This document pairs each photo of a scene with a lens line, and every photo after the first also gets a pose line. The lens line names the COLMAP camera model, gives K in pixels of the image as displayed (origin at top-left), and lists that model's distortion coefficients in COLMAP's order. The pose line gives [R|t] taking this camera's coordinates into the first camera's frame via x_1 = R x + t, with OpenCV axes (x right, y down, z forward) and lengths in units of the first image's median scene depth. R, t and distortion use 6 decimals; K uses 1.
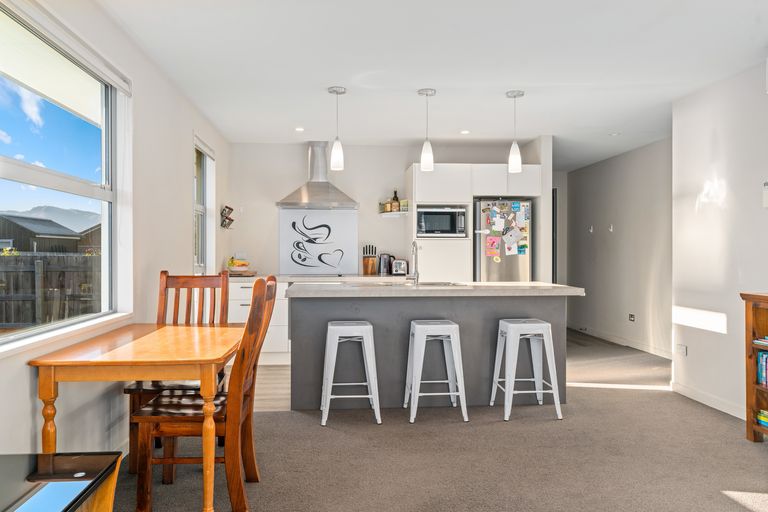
lens RADIAL K [[576.9, 0, 384.0], [0, 576.9, 256.0], [0, 0, 1]] dist [0.000575, 0.008828]
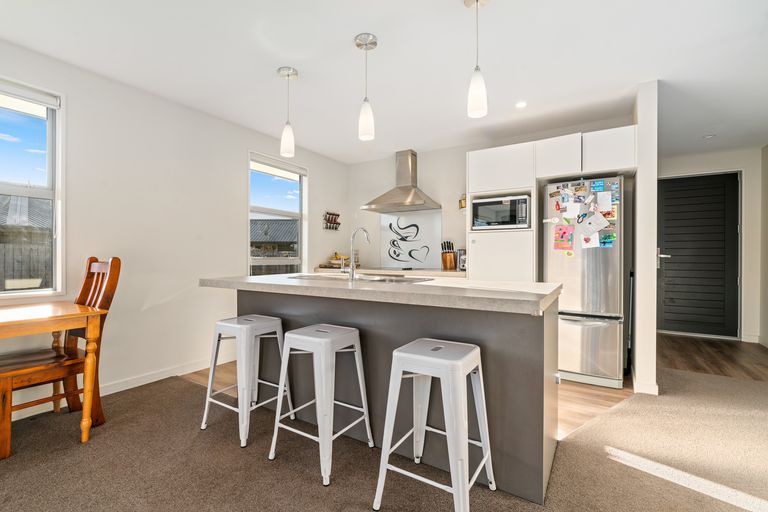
lens RADIAL K [[345.5, 0, 384.0], [0, 345.5, 256.0], [0, 0, 1]] dist [-0.016497, 0.000362]
pose [[0.797795, -0.000261, -0.602929, 0.281876], [-0.005084, 0.999961, -0.007160, 0.014077], [0.602908, 0.008777, 0.797762, 0.462386]]
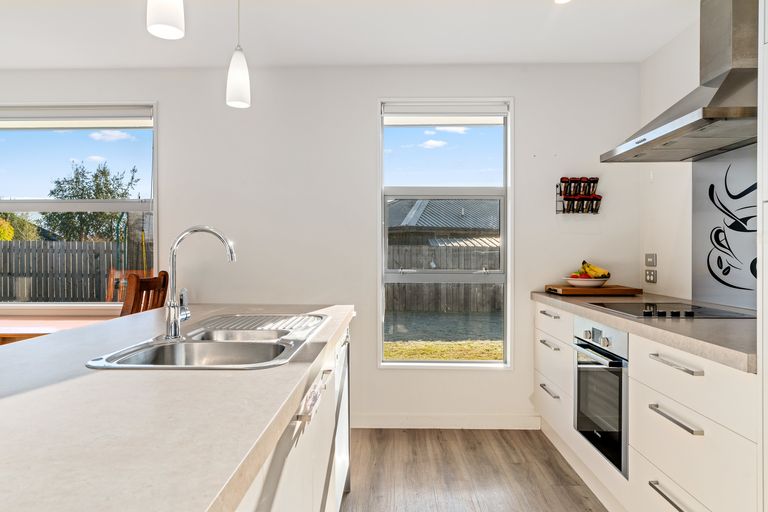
lens RADIAL K [[507.5, 0, 384.0], [0, 507.5, 256.0], [0, 0, 1]] dist [-0.000279, 0.000053]
pose [[-0.105995, 0.001142, -0.994366, 0.279635], [-0.007340, 0.999971, 0.001931, -0.003643], [0.994340, 0.007504, -0.105984, 0.857161]]
